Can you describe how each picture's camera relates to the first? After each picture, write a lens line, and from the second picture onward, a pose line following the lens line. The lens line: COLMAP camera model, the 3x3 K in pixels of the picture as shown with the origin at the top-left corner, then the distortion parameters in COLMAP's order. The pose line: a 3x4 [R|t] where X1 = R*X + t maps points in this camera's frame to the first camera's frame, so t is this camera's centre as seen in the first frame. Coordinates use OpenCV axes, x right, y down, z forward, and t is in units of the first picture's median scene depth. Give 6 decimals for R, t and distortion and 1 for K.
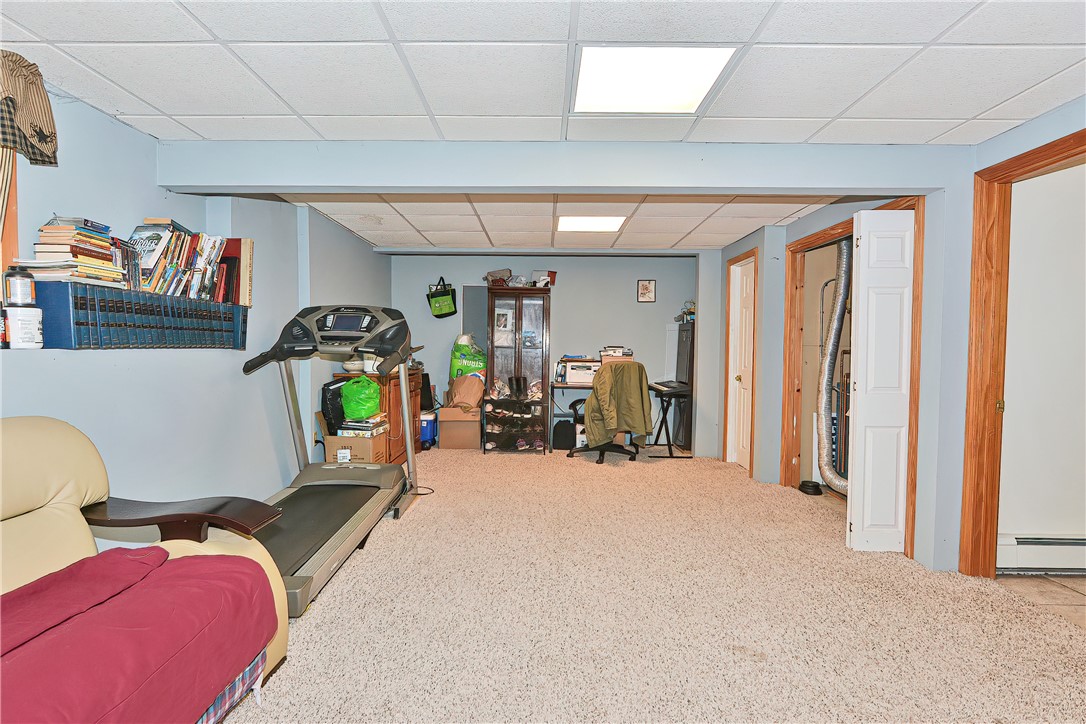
lens RADIAL K [[543.3, 0, 536.9], [0, 543.3, 362.0], [0, 0, 1]] dist [-0.018820, 0.009646]
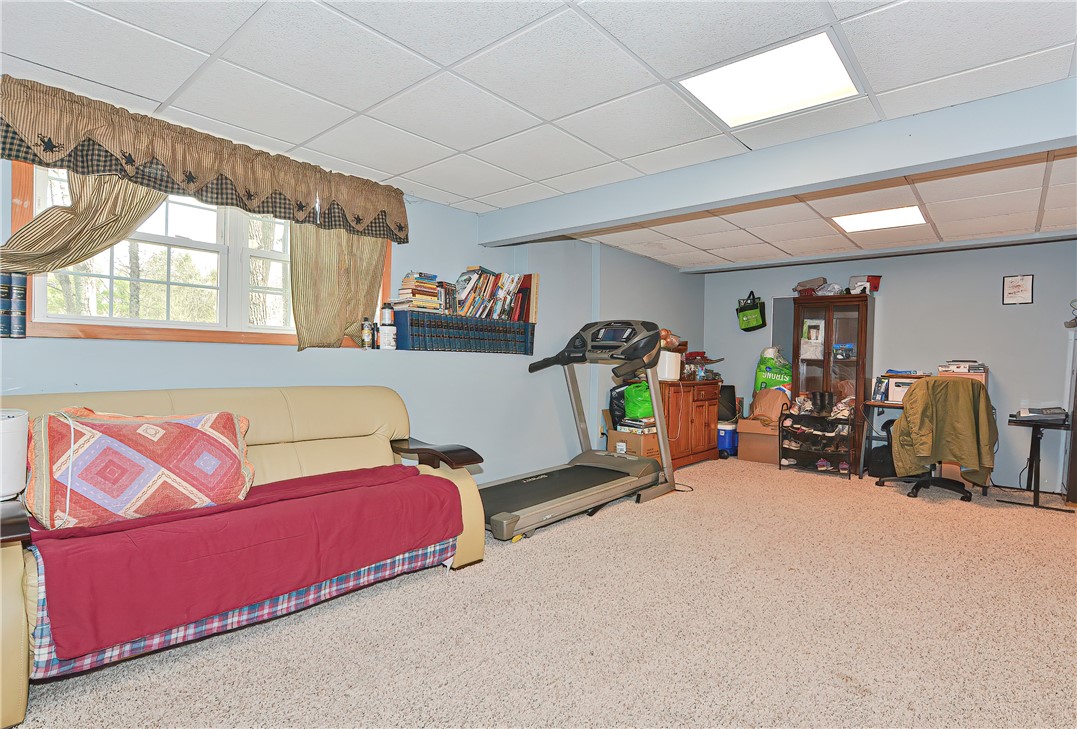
lens RADIAL K [[541.3, 0, 557.8], [0, 541.3, 363.0], [0, 0, 1]] dist [-0.003134, -0.000300]
pose [[0.778075, 0.009054, -0.628106, 0.308748], [-0.031427, 0.999205, -0.024528, 0.023635], [0.627385, 0.038824, 0.777741, -0.013392]]
